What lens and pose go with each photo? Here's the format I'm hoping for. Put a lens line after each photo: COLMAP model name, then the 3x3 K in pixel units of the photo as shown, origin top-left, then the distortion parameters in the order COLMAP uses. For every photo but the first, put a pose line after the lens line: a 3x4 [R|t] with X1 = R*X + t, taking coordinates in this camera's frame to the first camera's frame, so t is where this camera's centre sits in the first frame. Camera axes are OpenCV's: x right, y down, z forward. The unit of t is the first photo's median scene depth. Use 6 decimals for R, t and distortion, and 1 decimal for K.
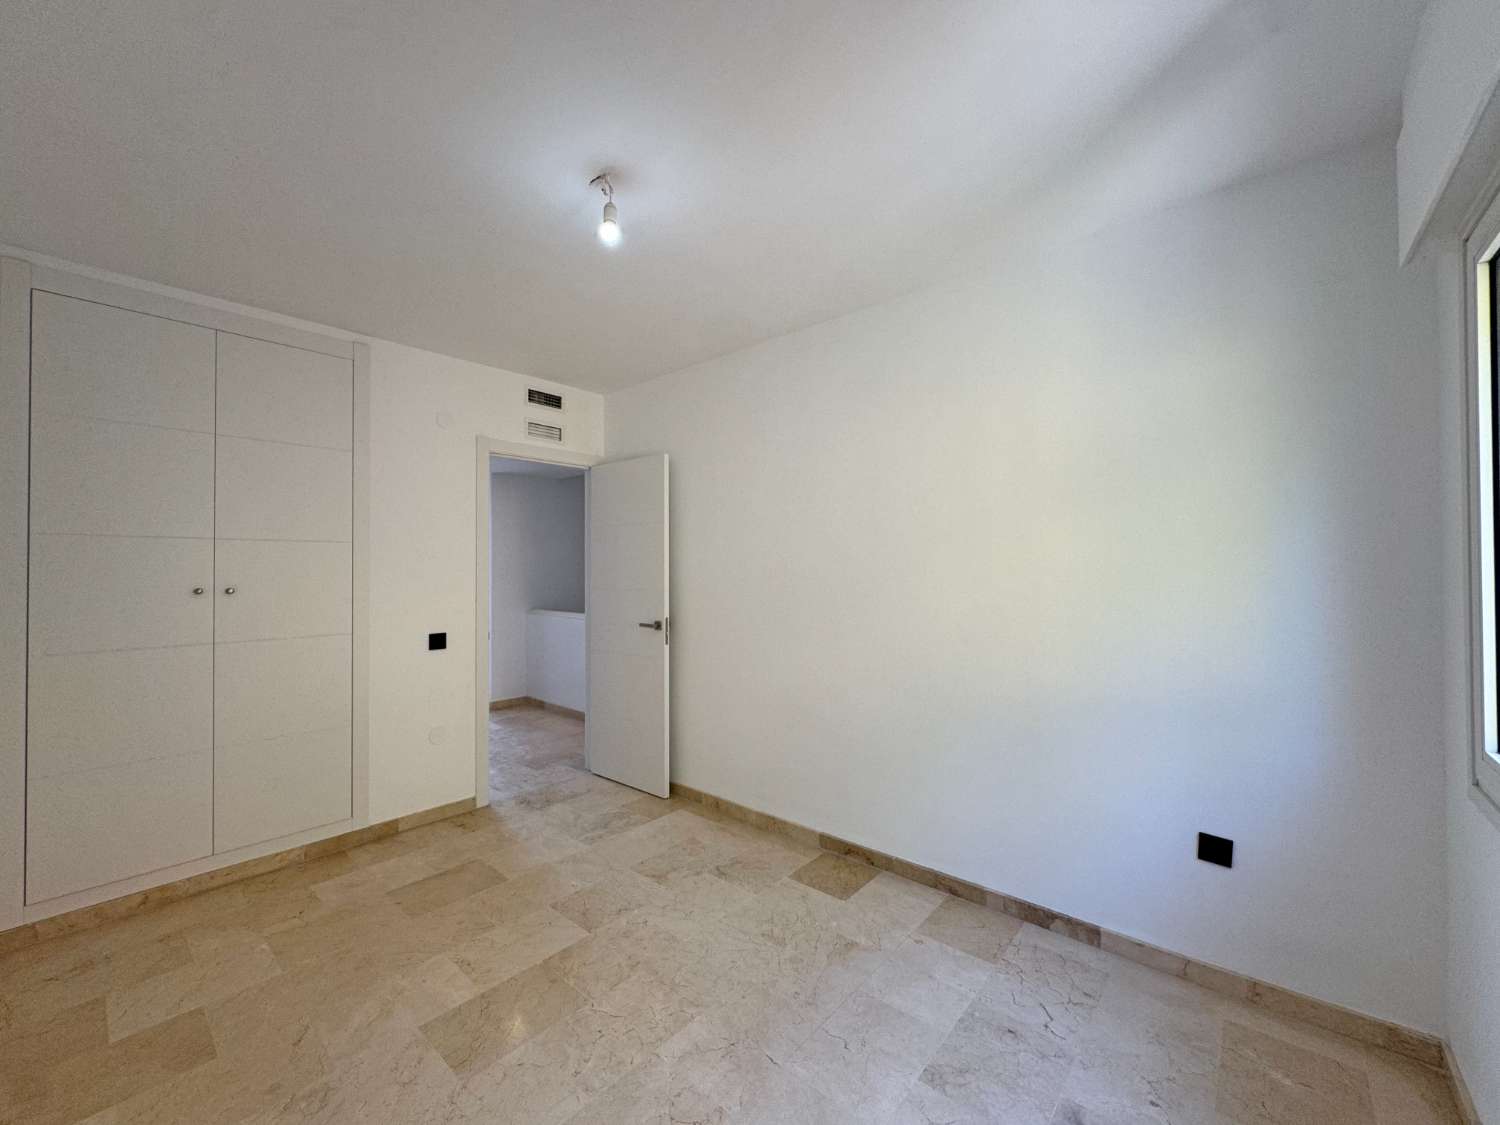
lens RADIAL K [[596.8, 0, 750.1], [0, 596.8, 564.0], [0, 0, 1]] dist [0.001800, -0.000562]
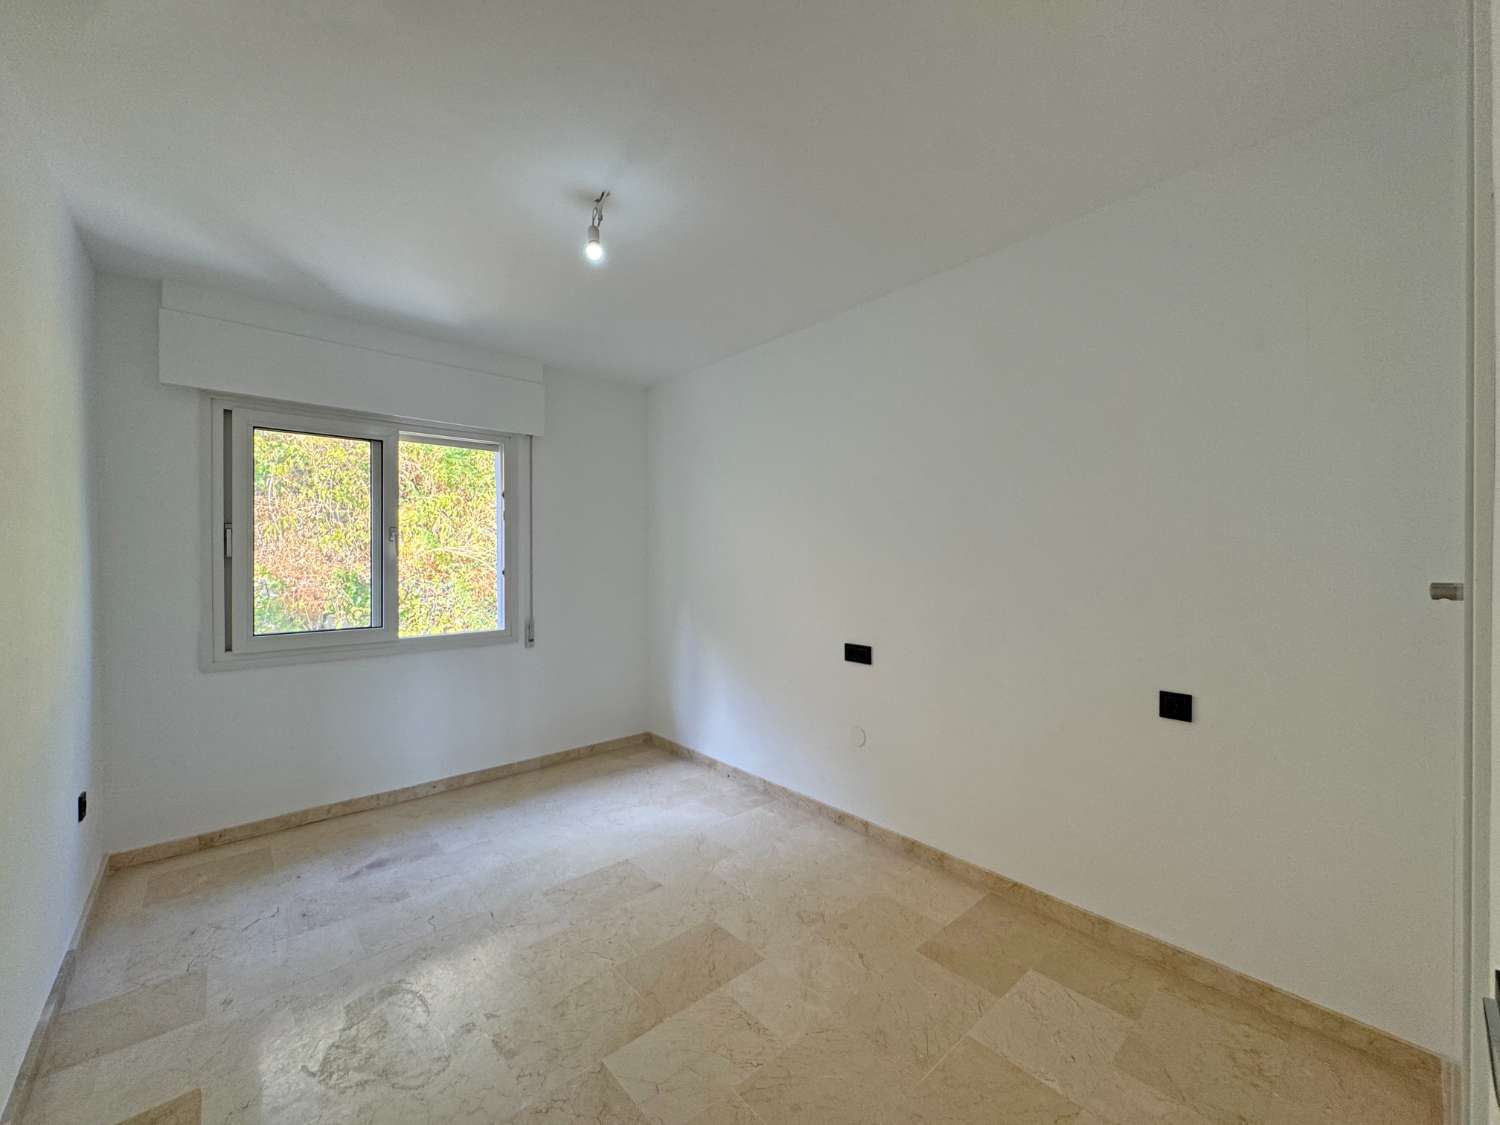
lens RADIAL K [[596.8, 0, 749.3], [0, 596.8, 560.1], [0, 0, 1]] dist [0.001800, -0.000562]
pose [[-0.991188, 0.012149, 0.131907, -0.633970], [0.011604, 0.999921, -0.004902, 0.030722], [-0.131956, -0.003329, -0.991250, 1.965887]]
